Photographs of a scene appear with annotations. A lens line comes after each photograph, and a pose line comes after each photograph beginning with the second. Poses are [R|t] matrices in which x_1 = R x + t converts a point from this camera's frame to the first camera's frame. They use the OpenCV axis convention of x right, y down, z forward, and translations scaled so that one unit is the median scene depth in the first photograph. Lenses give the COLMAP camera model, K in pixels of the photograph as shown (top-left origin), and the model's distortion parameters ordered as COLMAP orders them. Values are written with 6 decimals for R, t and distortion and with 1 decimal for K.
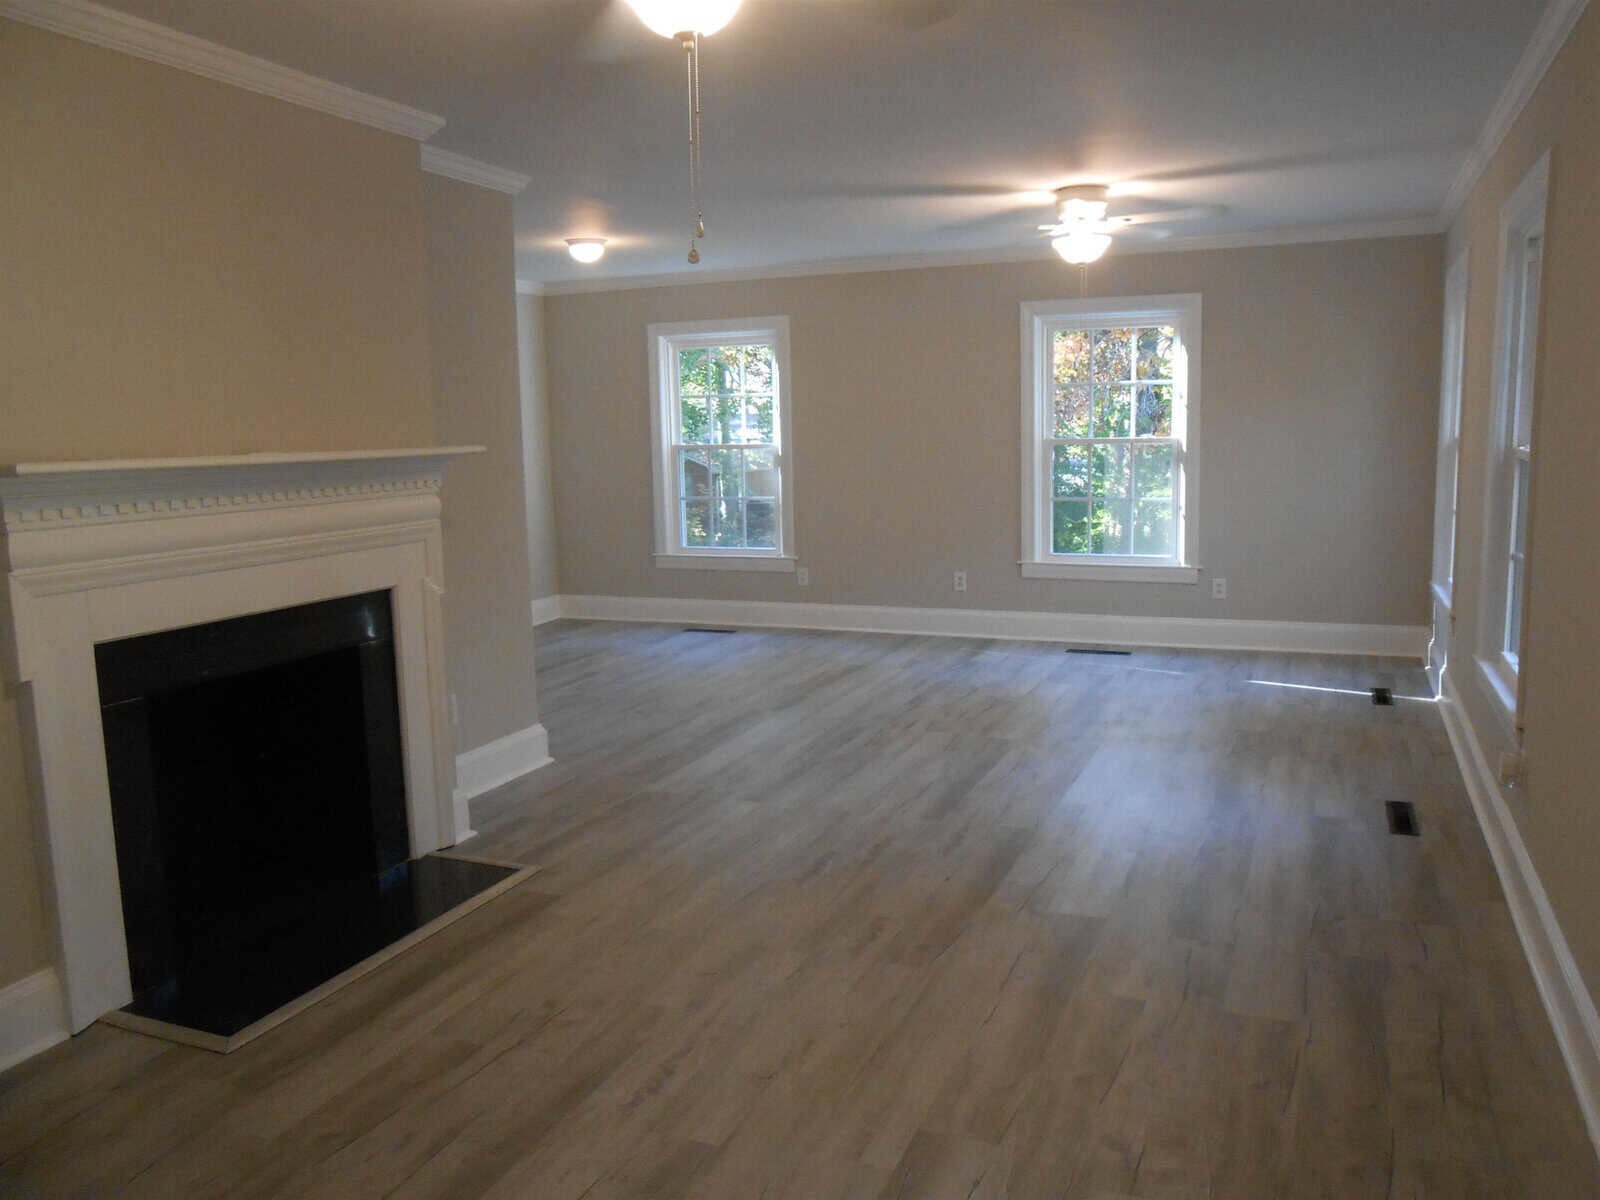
lens RADIAL K [[1243.9, 0, 800.0], [0, 1243.9, 600.0], [0, 0, 1]] dist [-0.018001, 0.001742]
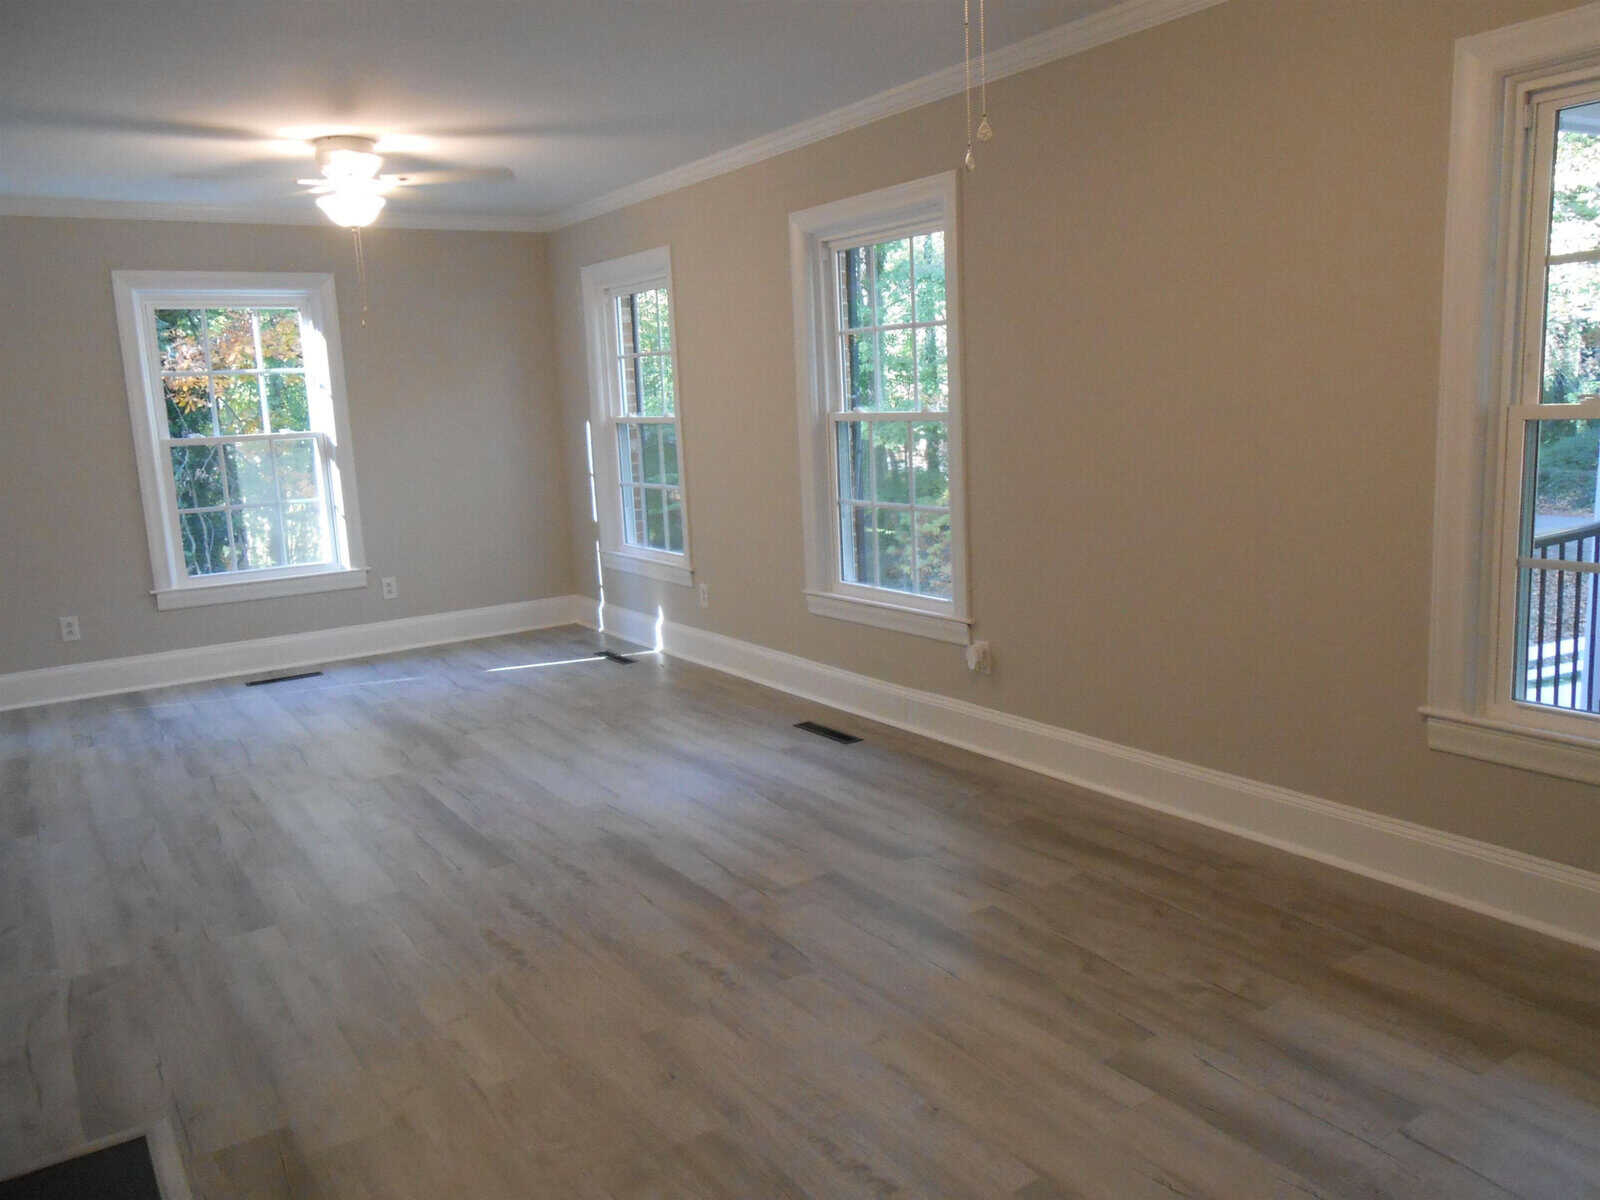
lens RADIAL K [[1247.7, 0, 818.6], [0, 1247.7, 616.2], [0, 0, 1]] dist [-0.058789, 0.059915]
pose [[0.540483, -0.155166, 0.826923, -0.469702], [0.151507, 0.984730, 0.085752, -0.033308], [-0.827601, 0.078938, 0.555738, 0.343915]]
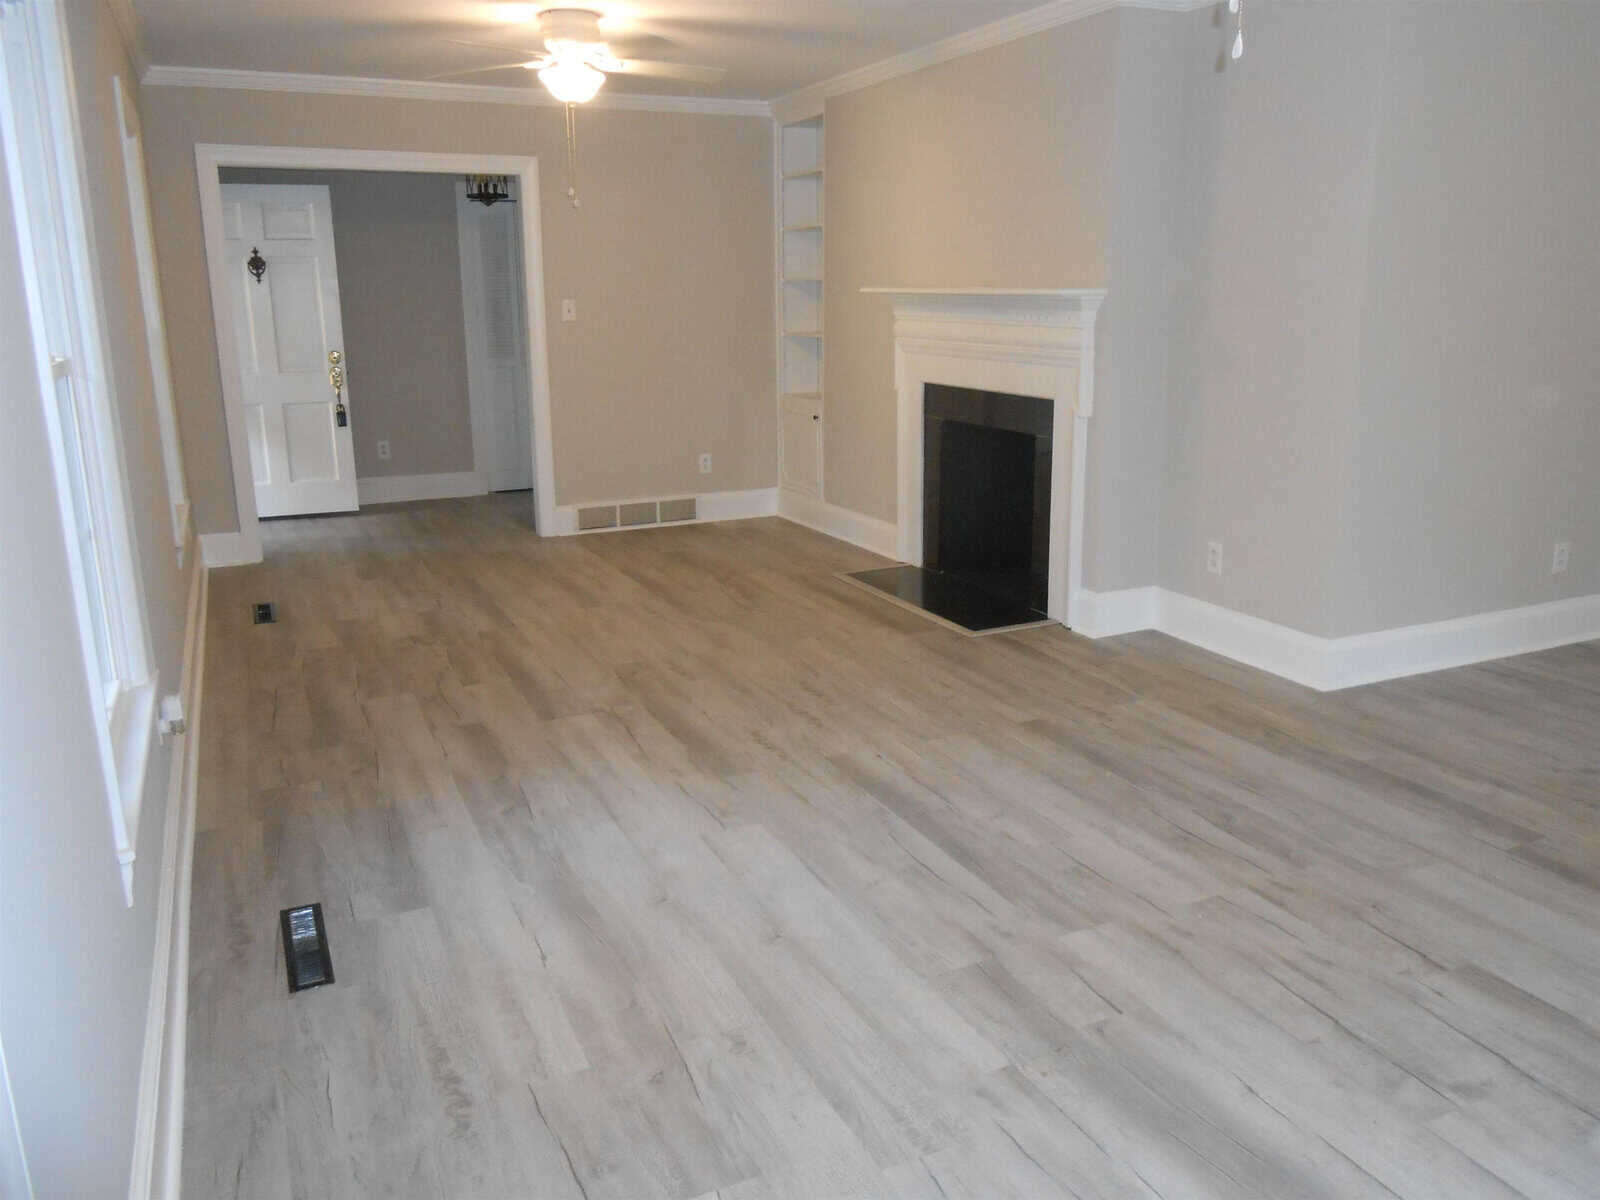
lens RADIAL K [[1243.9, 0, 800.0], [0, 1243.9, 600.0], [0, 0, 1]] dist [-0.018001, 0.001742]
pose [[-0.674459, 0.220440, -0.704635, 0.721686], [-0.067098, 0.932136, 0.355837, -0.232777], [0.735257, 0.287277, -0.613897, 1.520932]]
